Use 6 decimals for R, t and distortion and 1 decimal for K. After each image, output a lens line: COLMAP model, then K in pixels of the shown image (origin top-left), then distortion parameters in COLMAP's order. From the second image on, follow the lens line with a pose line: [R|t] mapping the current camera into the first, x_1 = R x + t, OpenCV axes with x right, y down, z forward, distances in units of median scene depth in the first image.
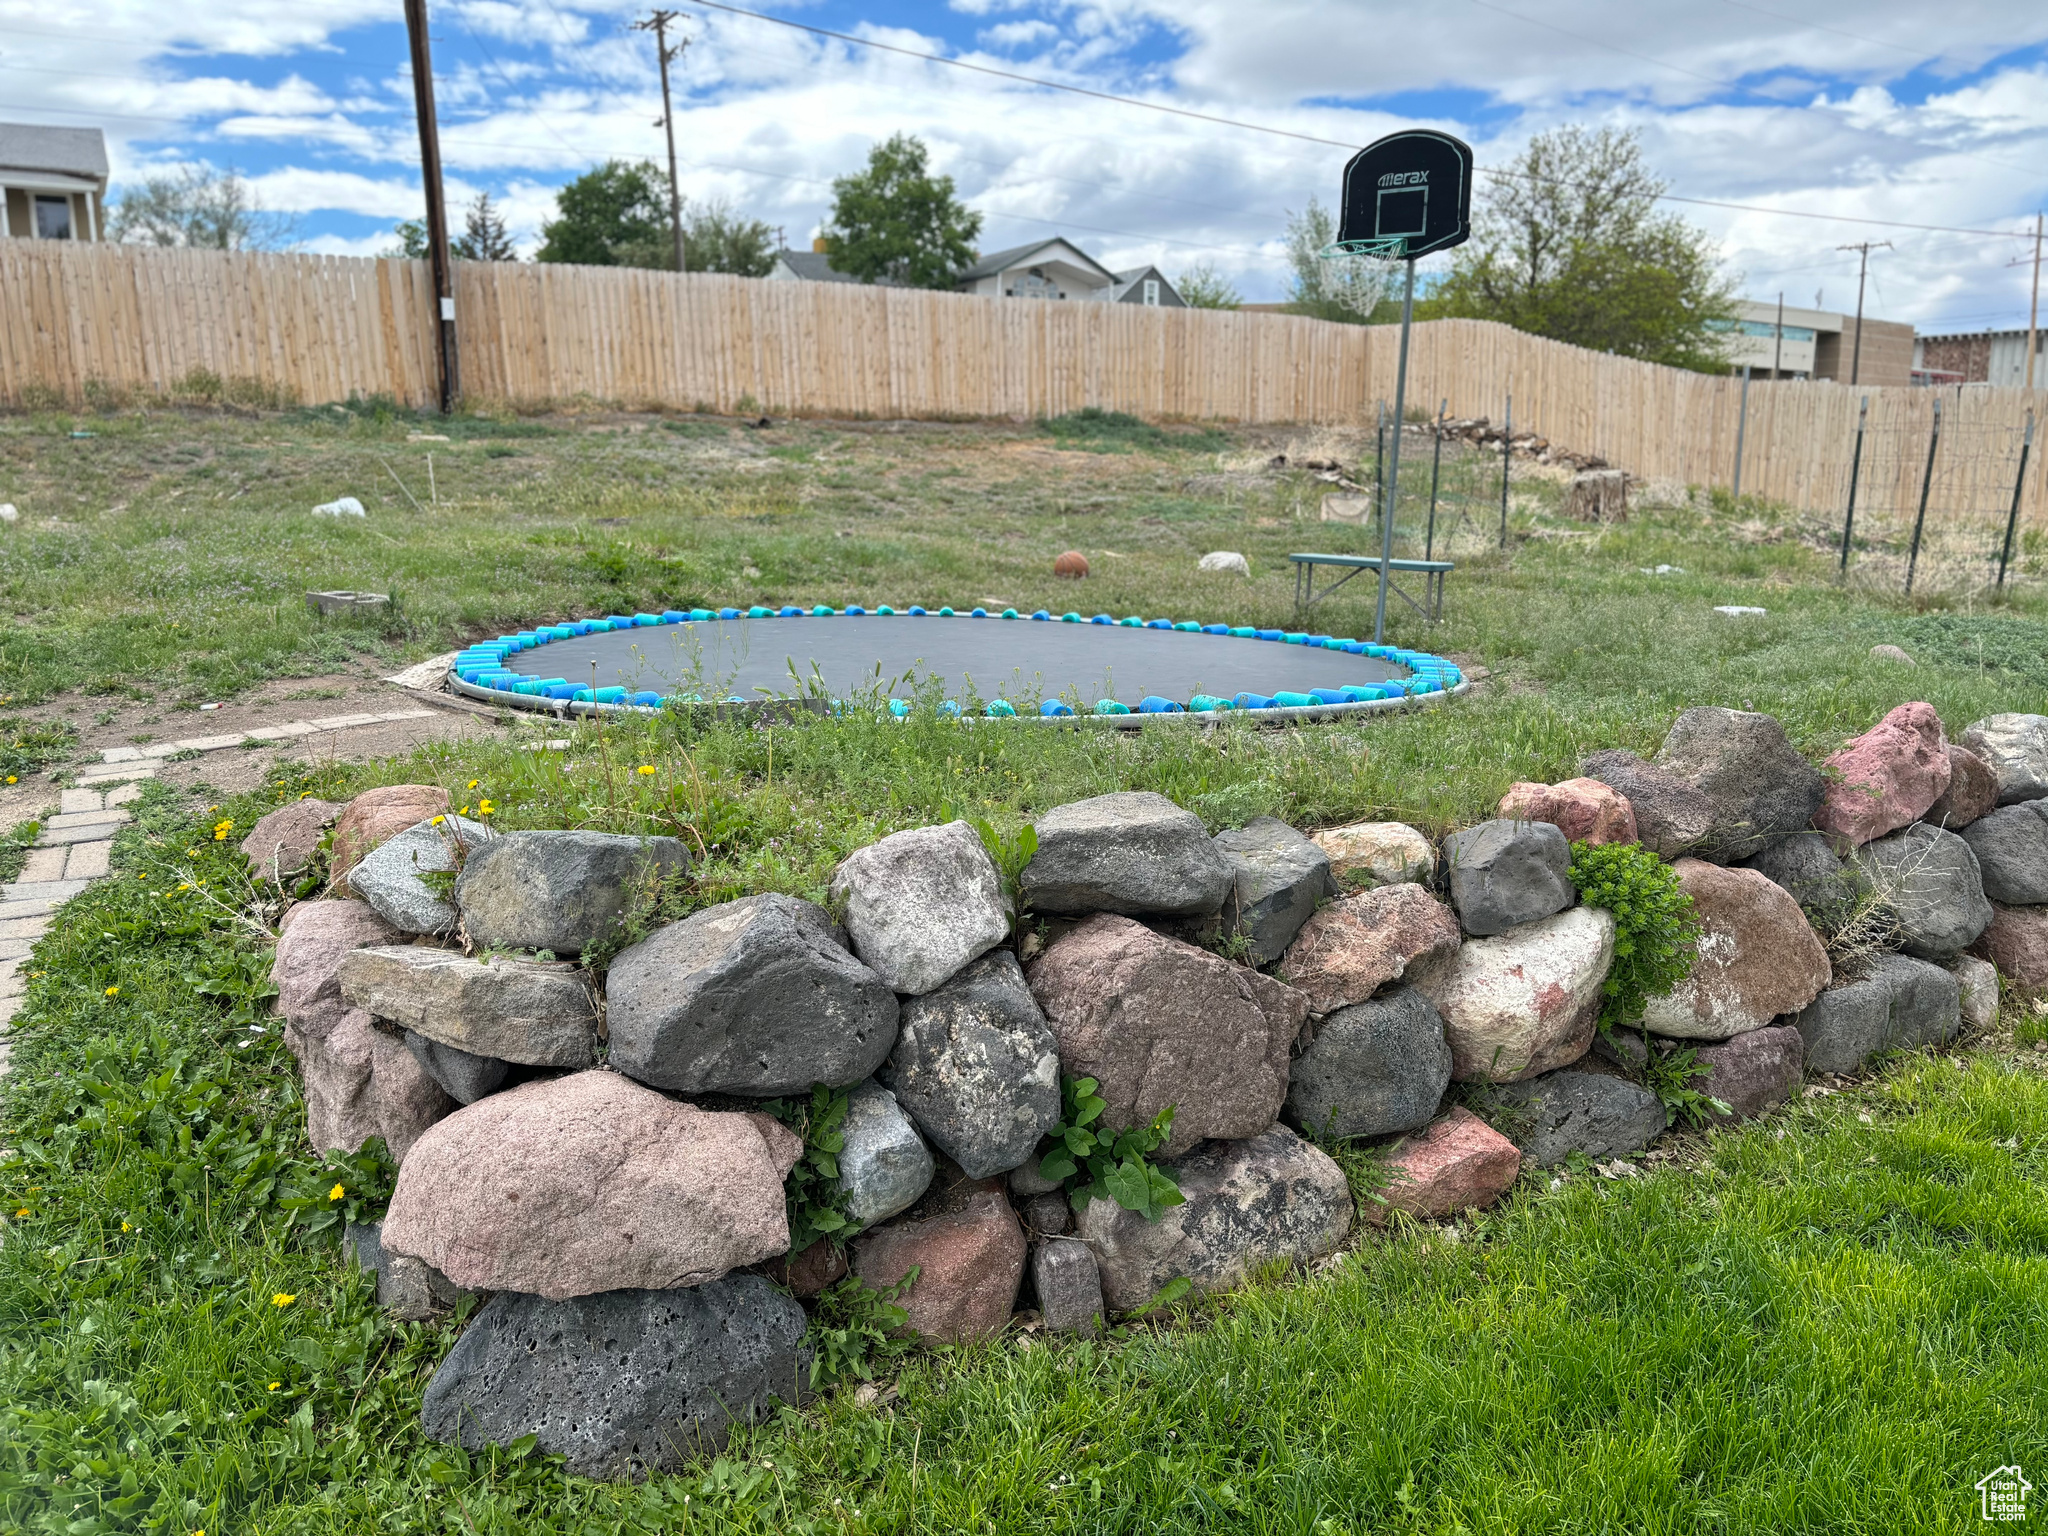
lens RADIAL K [[1516.2, 0, 1041.5], [0, 1516.2, 758.9], [0, 0, 1]] dist [0.038785, -0.031042]
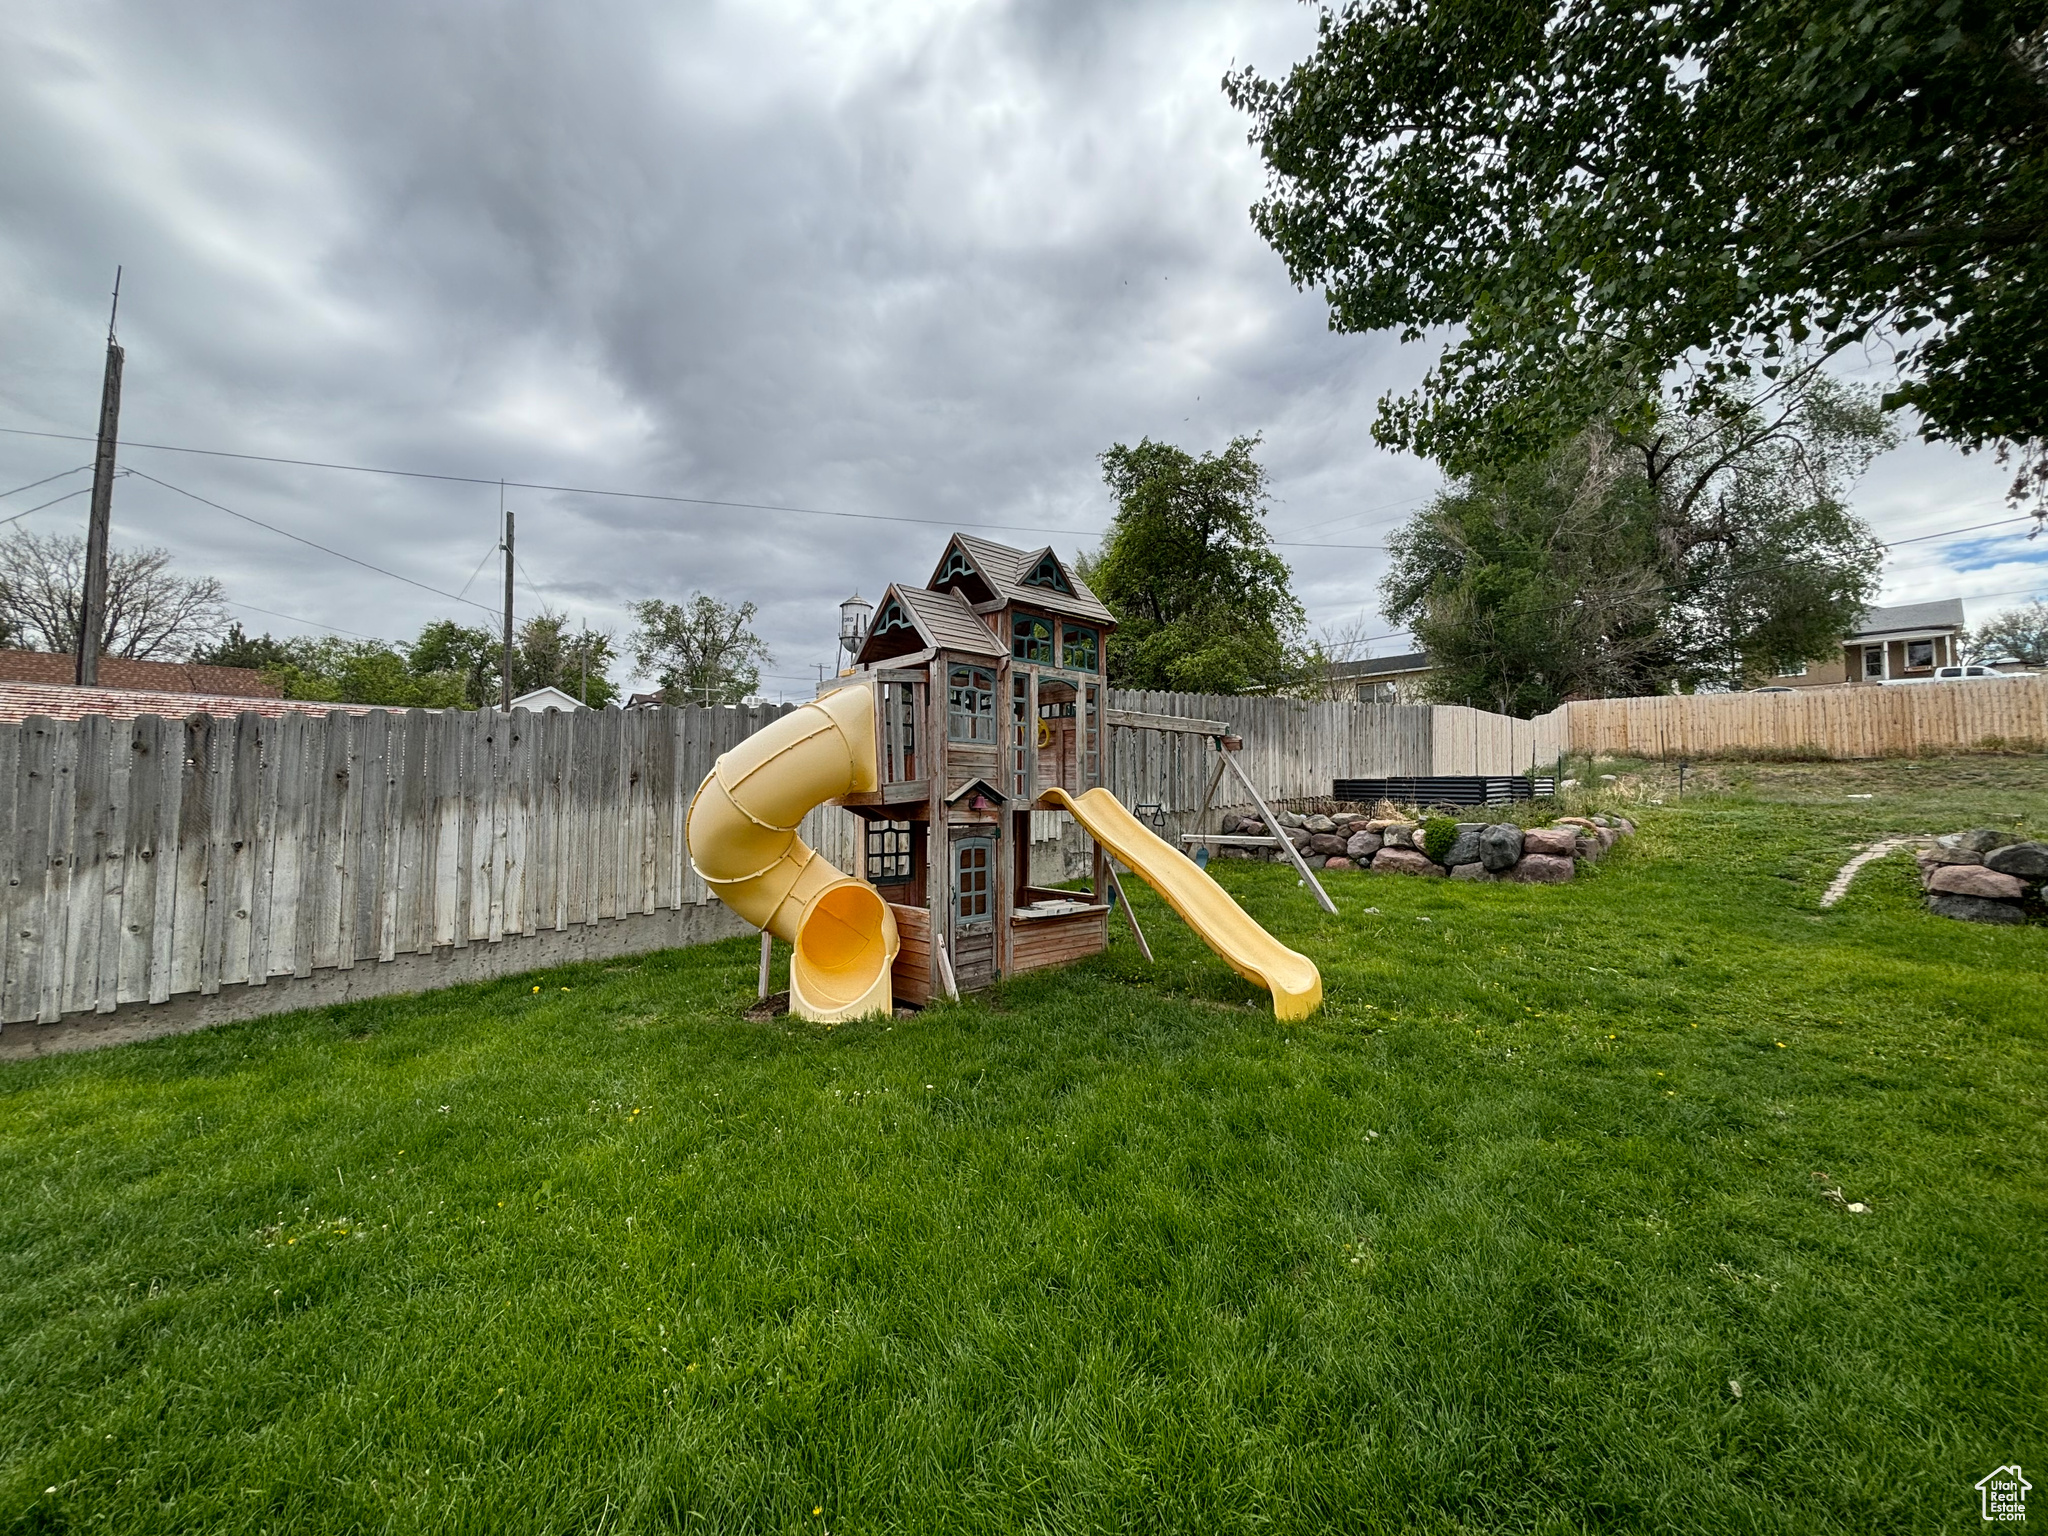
lens RADIAL K [[823.5, 0, 1022.1], [0, 823.5, 752.7], [0, 0, 1]] dist [0.007558, -0.002174]
pose [[0.184857, -0.044400, -0.981762, 0.104031], [-0.190192, 0.978477, -0.080063, 0.035766], [0.964186, 0.201524, 0.172434, -0.150779]]
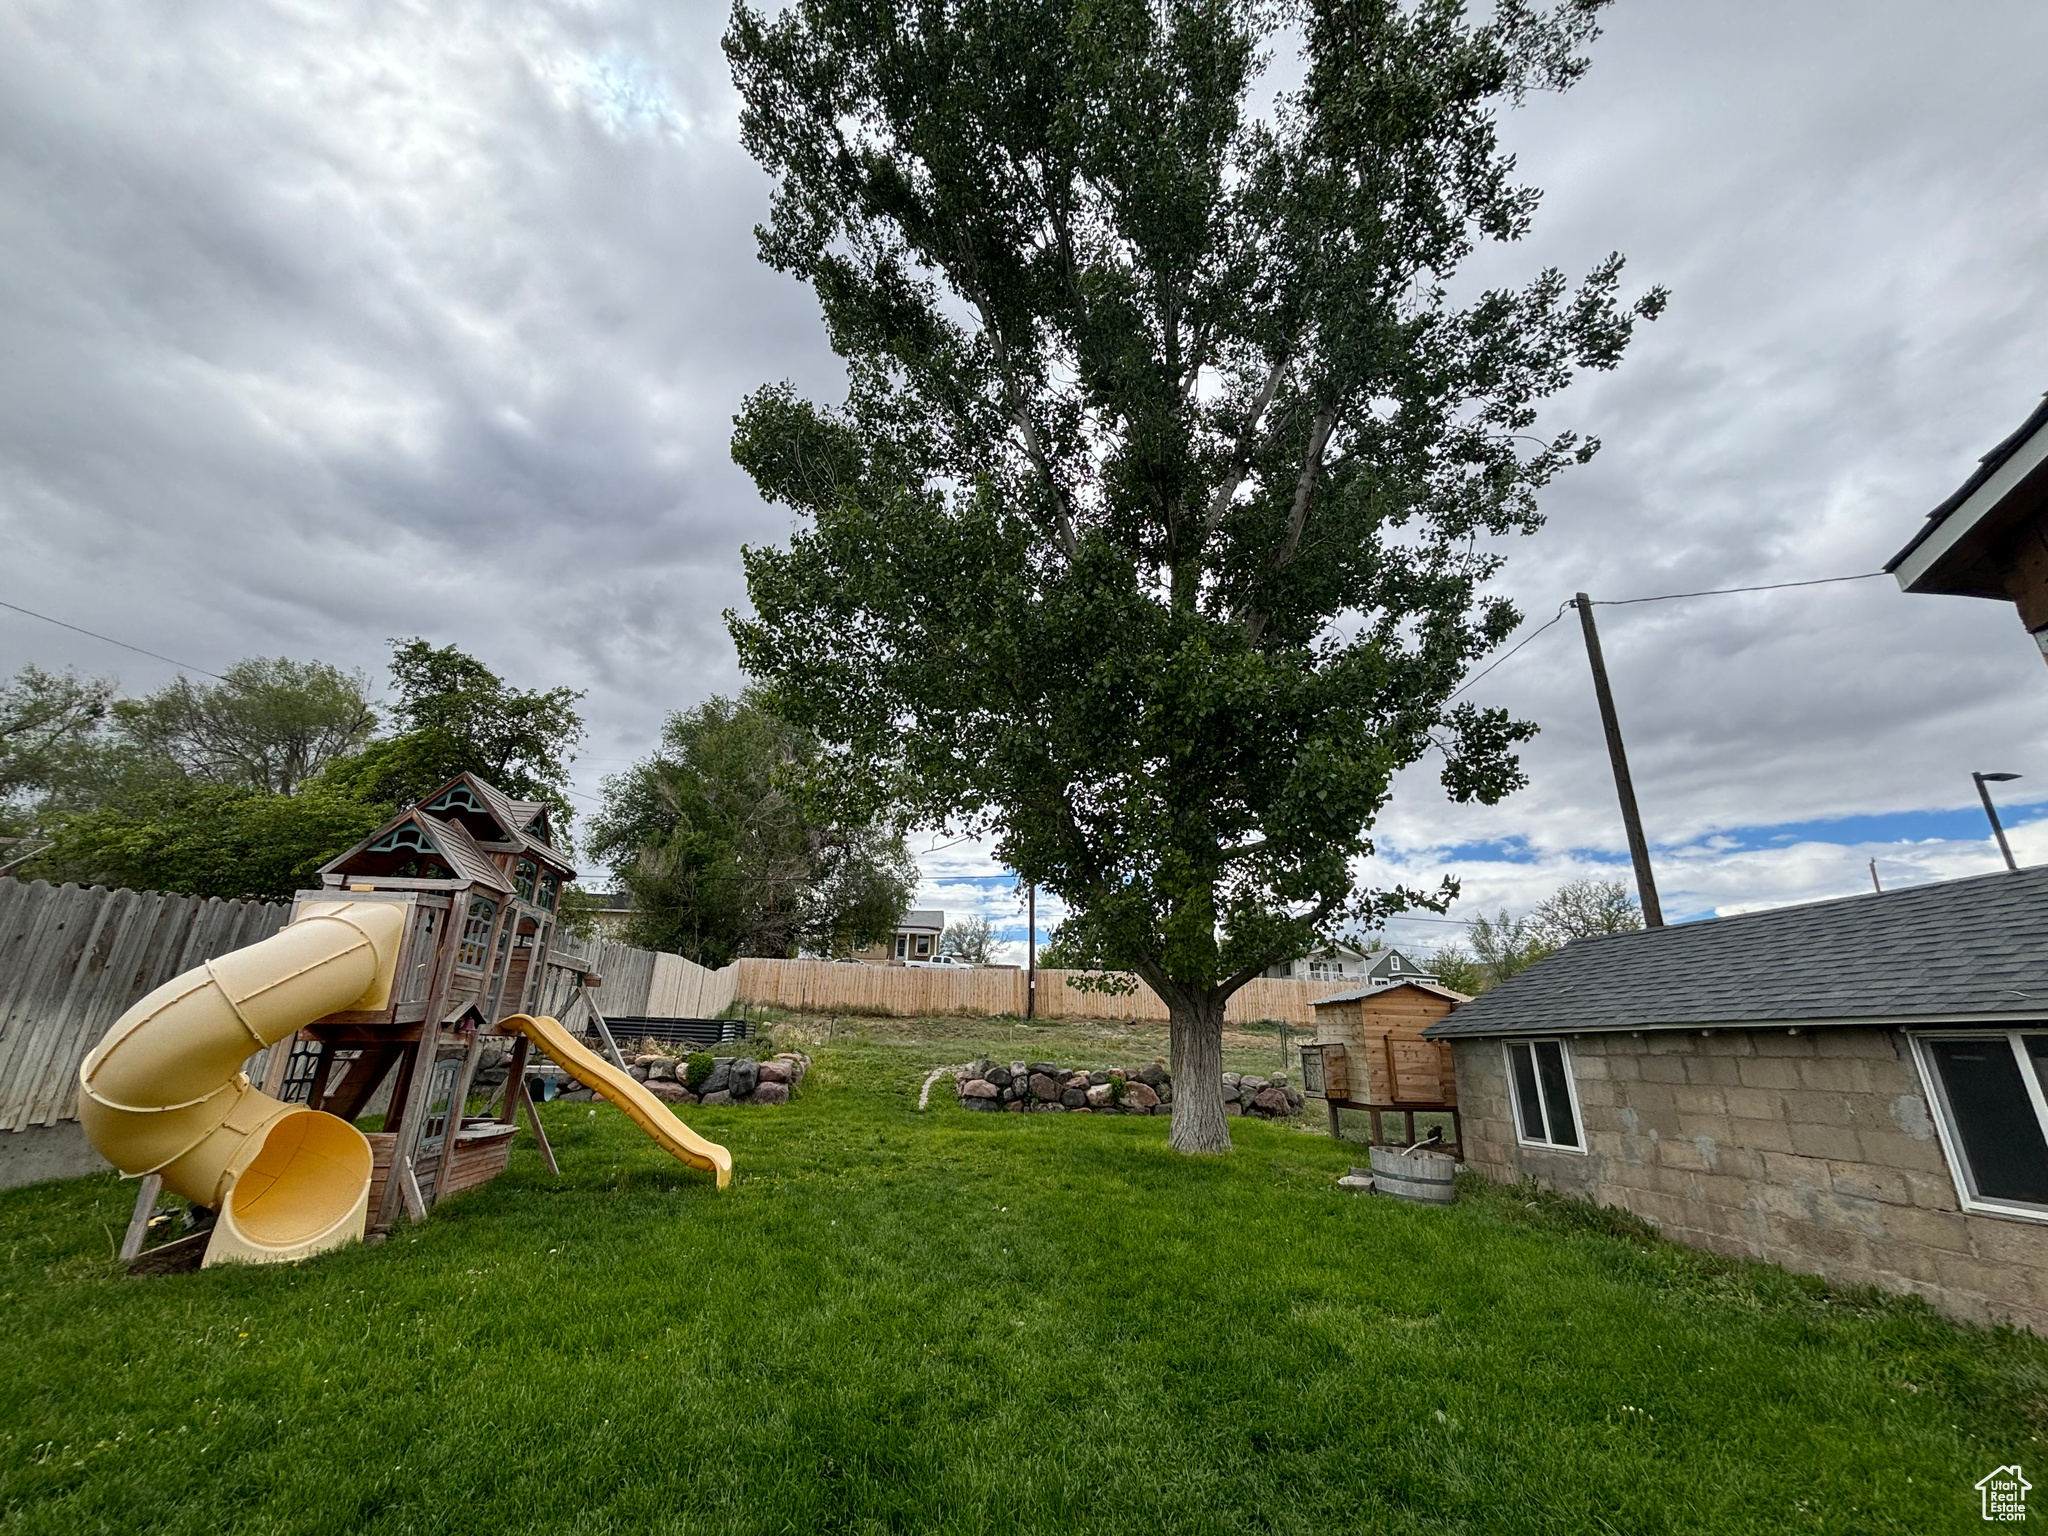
lens RADIAL K [[823.5, 0, 1012.9], [0, 823.5, 757.7], [0, 0, 1]] dist [0.007558, -0.002174]
pose [[0.906334, -0.118256, -0.405677, 0.121582], [-0.105326, 0.866519, -0.487904, 0.051188], [0.409225, 0.484933, 0.772901, -0.215480]]
